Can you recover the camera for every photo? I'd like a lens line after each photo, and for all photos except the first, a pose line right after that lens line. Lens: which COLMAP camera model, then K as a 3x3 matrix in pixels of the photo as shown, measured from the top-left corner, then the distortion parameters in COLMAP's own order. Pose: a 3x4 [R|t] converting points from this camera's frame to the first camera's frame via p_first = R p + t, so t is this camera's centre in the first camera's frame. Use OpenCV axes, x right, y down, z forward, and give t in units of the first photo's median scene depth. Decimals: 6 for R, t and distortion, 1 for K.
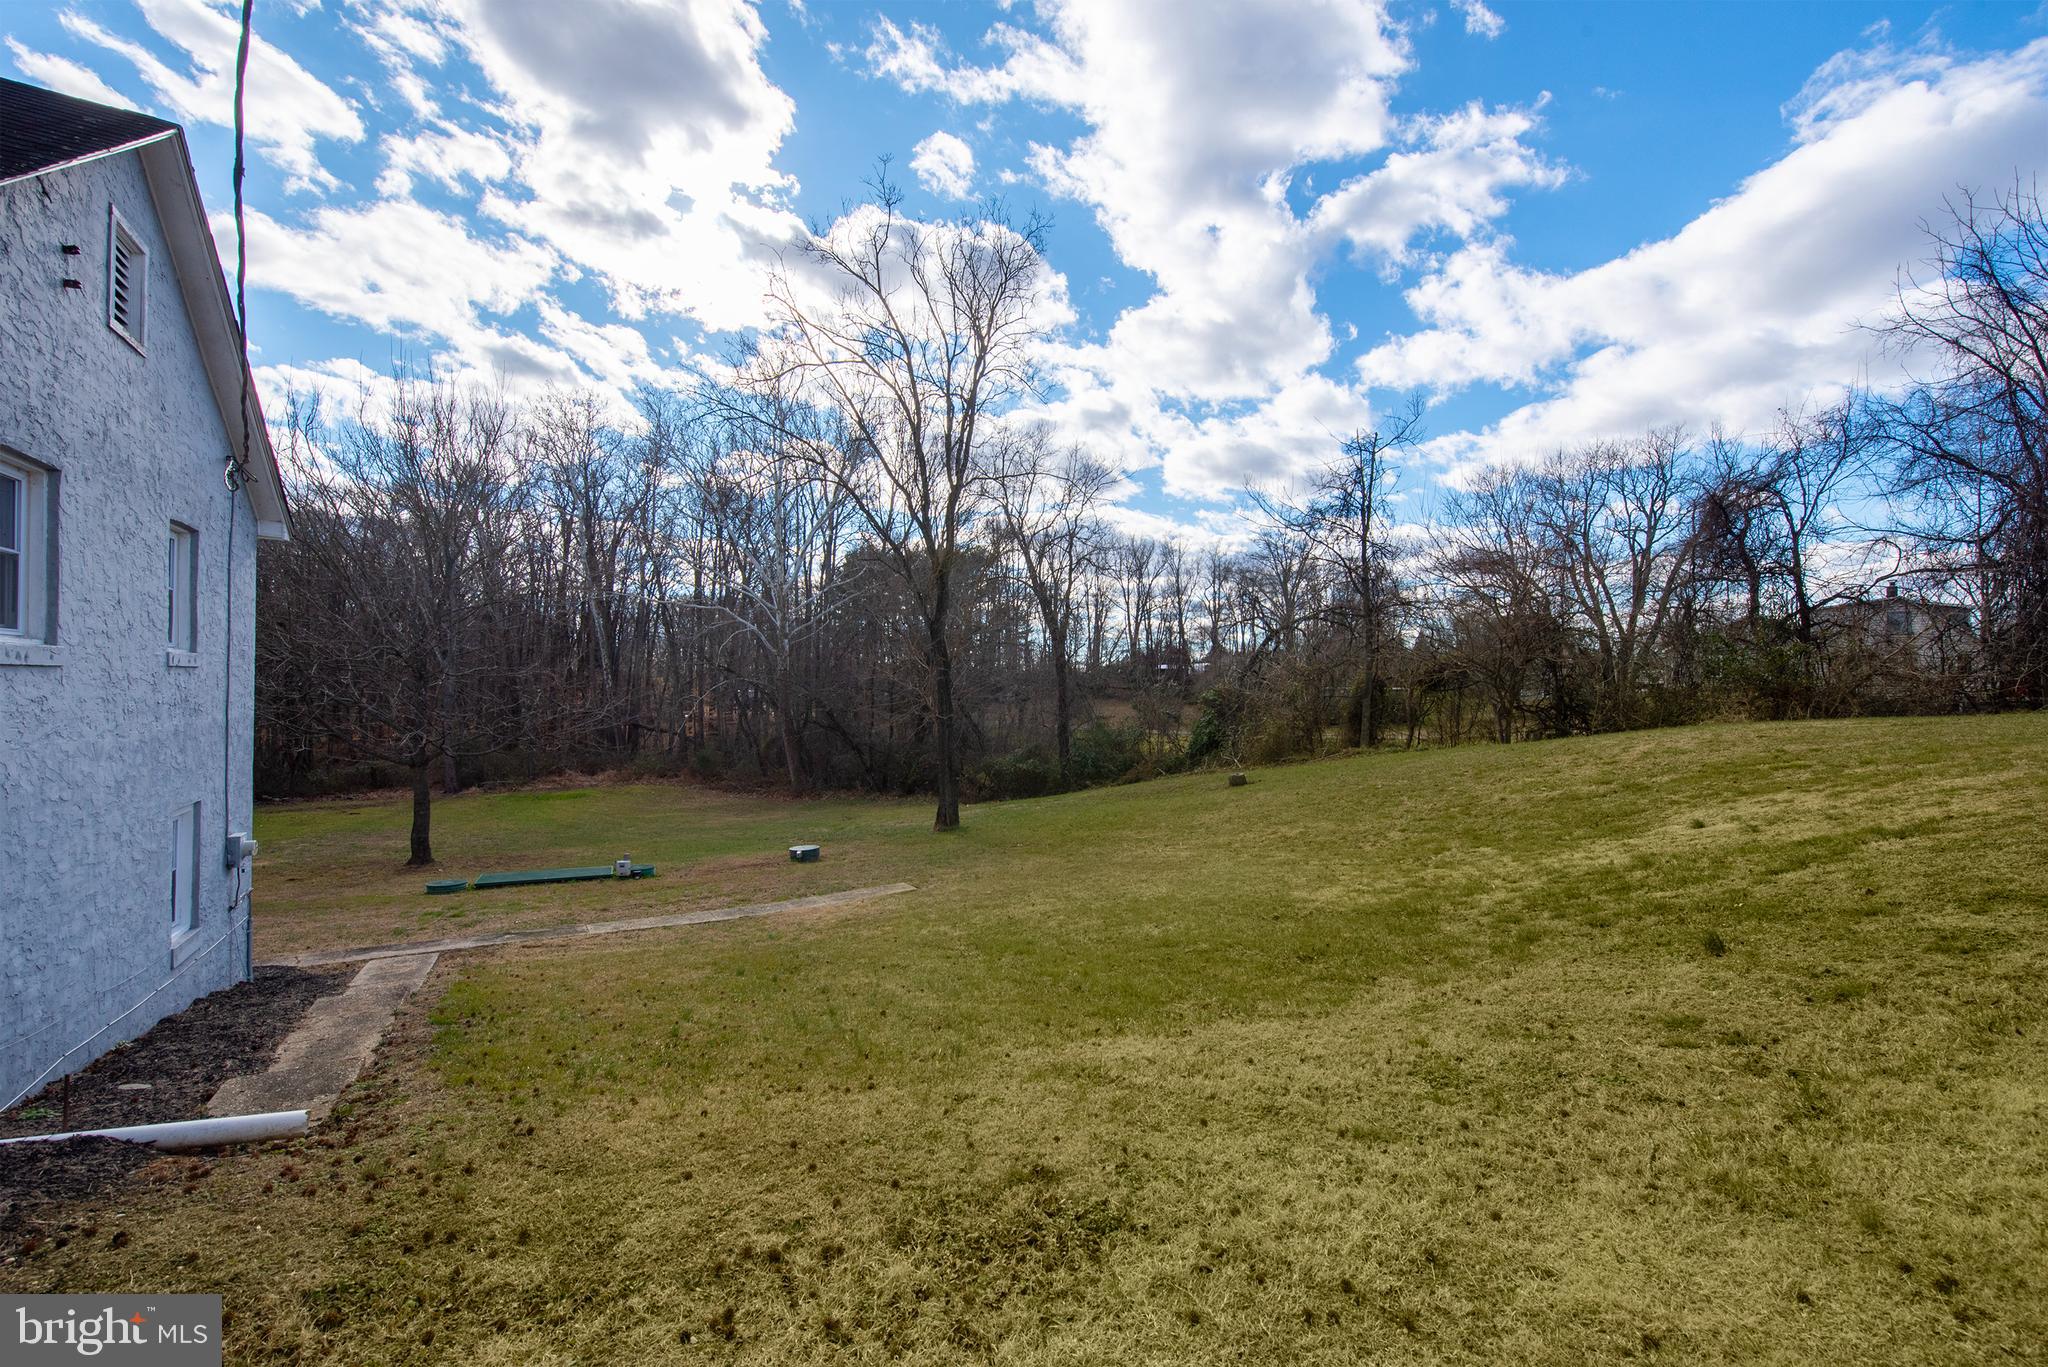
lens RADIAL K [[825.3, 0, 1024.0], [0, 825.3, 683.5], [0, 0, 1]] dist [-0.000410, -0.000726]
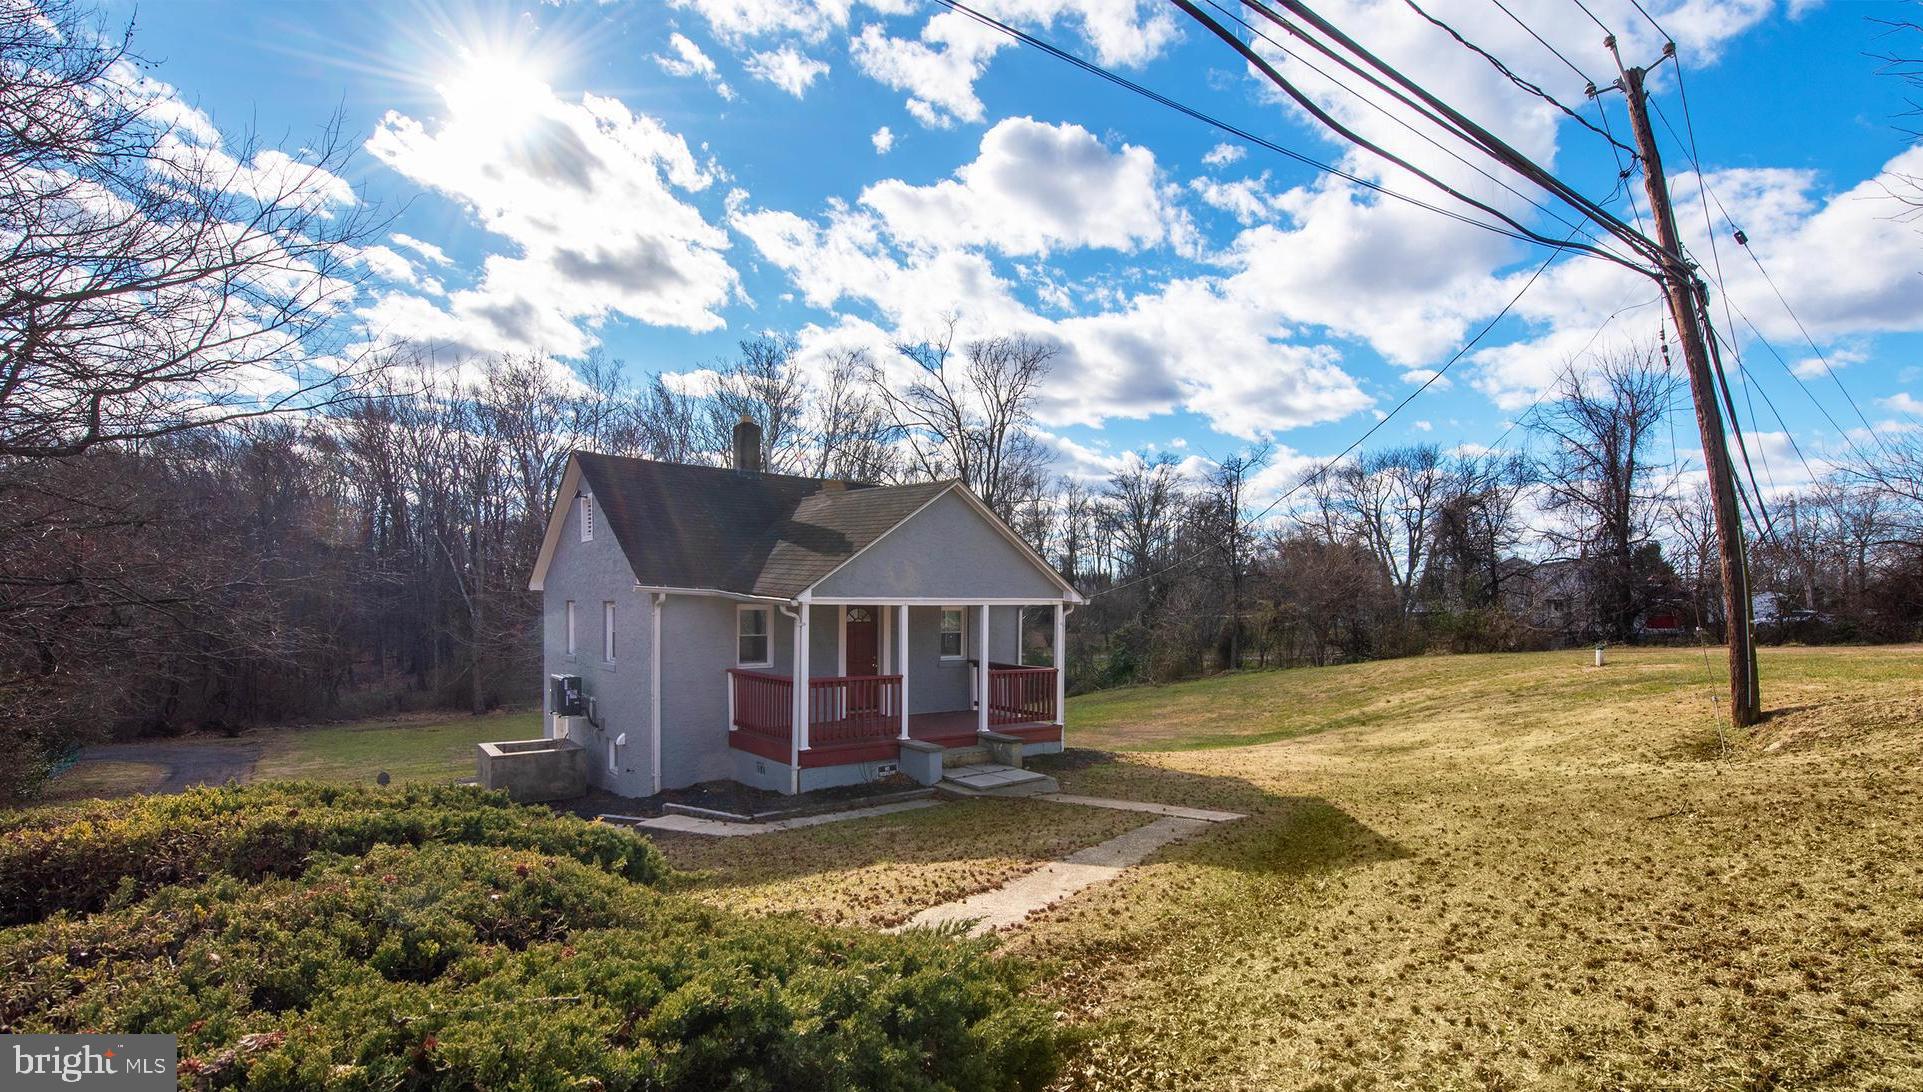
lens RADIAL K [[823.3, 0, 965.6], [0, 823.3, 610.6], [0, 0, 1]] dist [-0.001170, -0.000078]
pose [[0.993678, -0.001389, 0.112258, -0.247185], [0.000759, 0.999984, 0.005655, -0.039551], [-0.112264, -0.005534, 0.993663, -0.448316]]
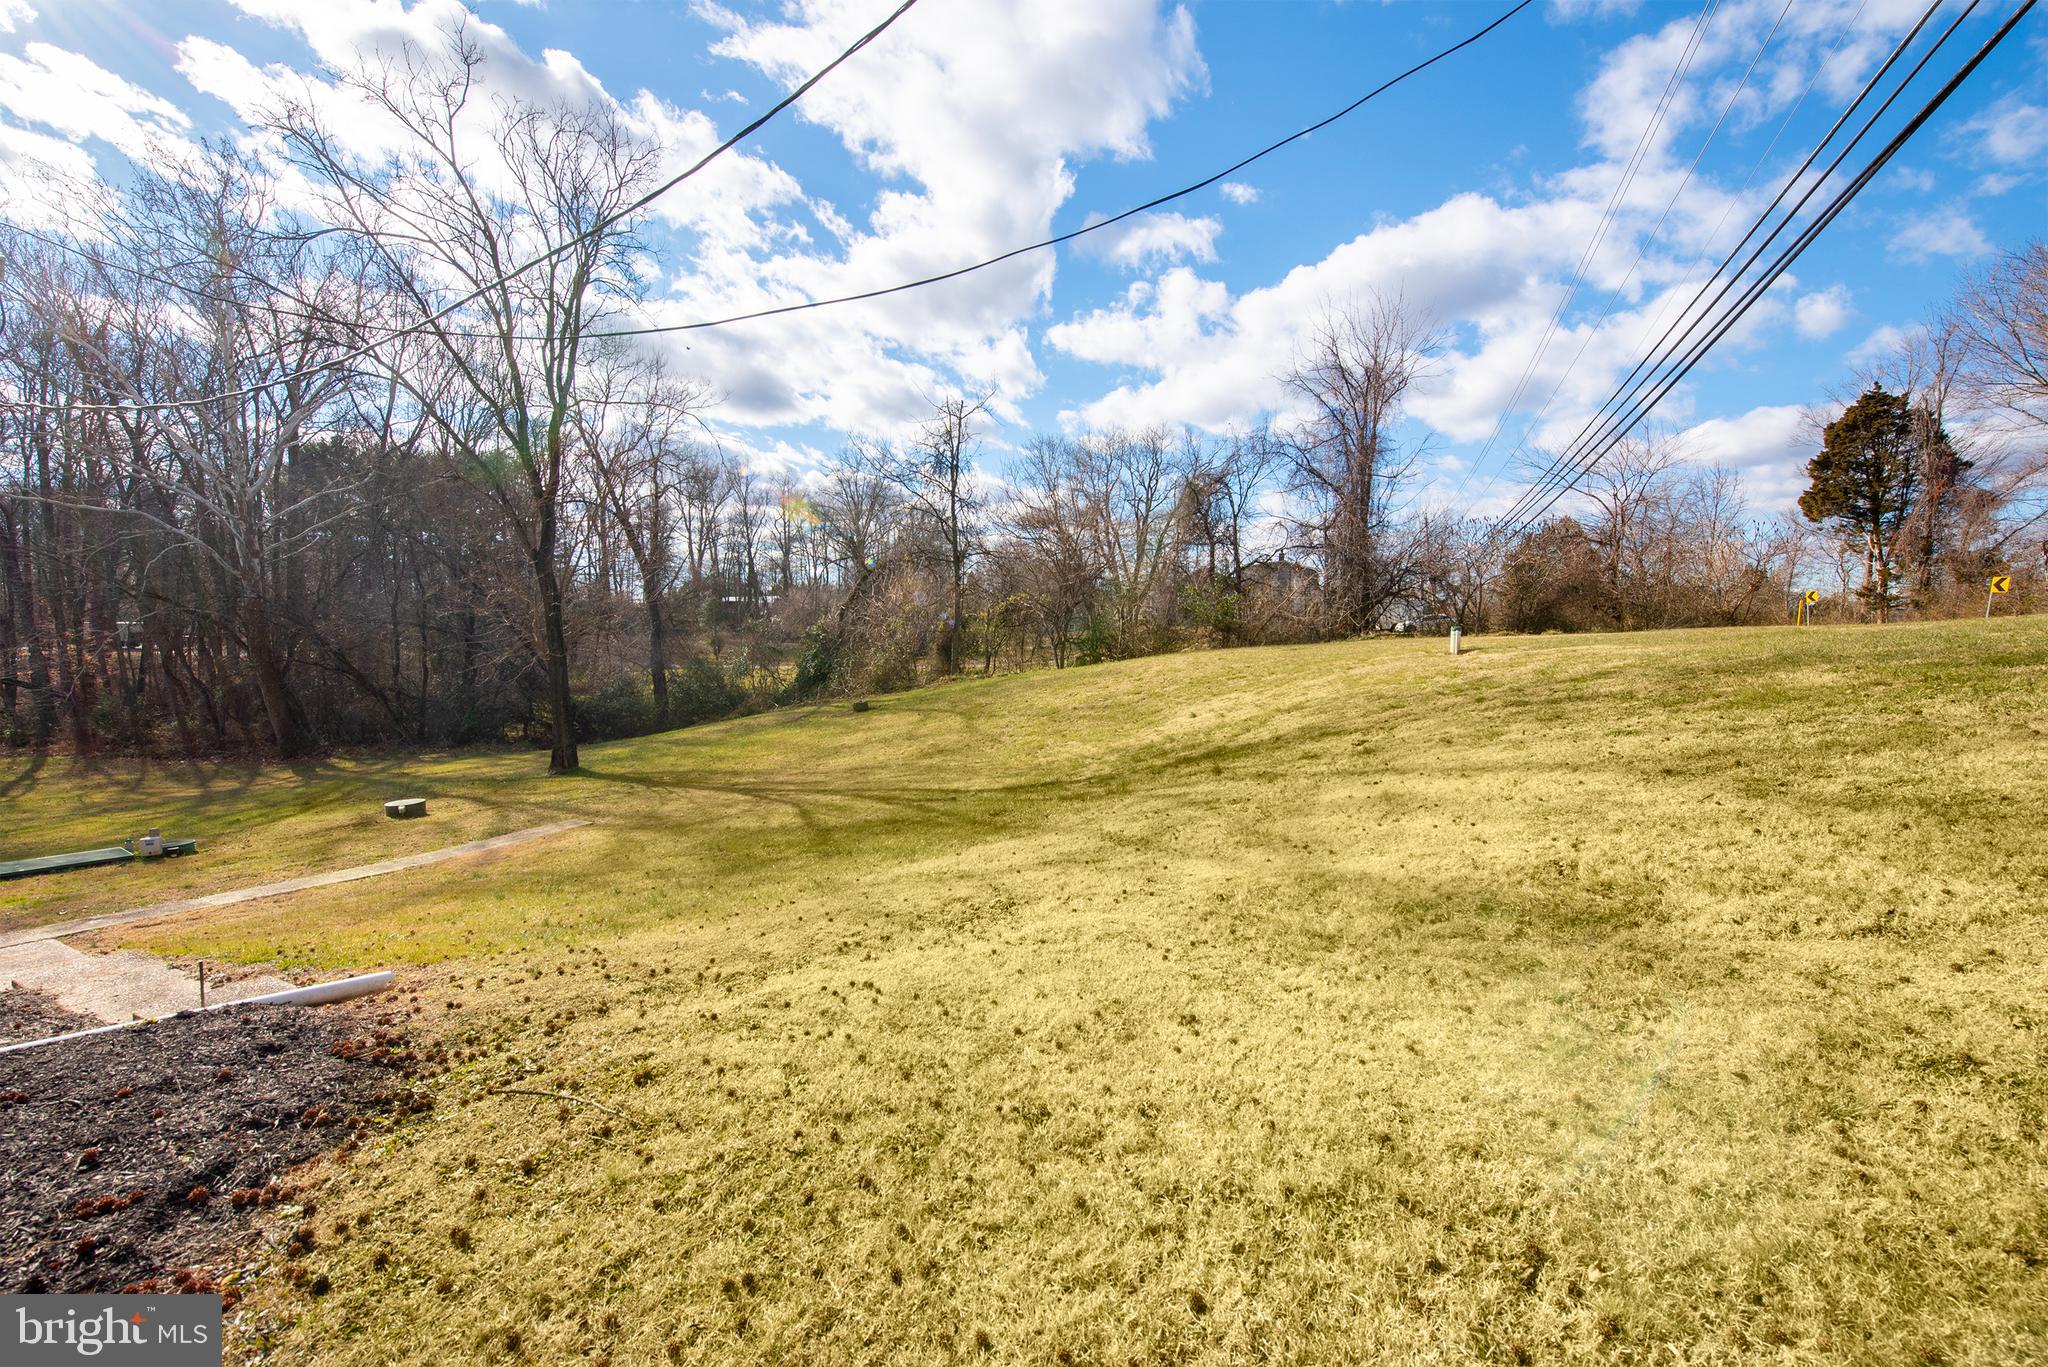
lens RADIAL K [[825.3, 0, 1024.0], [0, 825.3, 683.5], [0, 0, 1]] dist [-0.000410, -0.000726]
pose [[0.871101, -0.032374, 0.490035, -0.077204], [-0.006936, 0.996914, 0.078190, -0.003049], [-0.491054, -0.071510, 0.868189, -0.066718]]
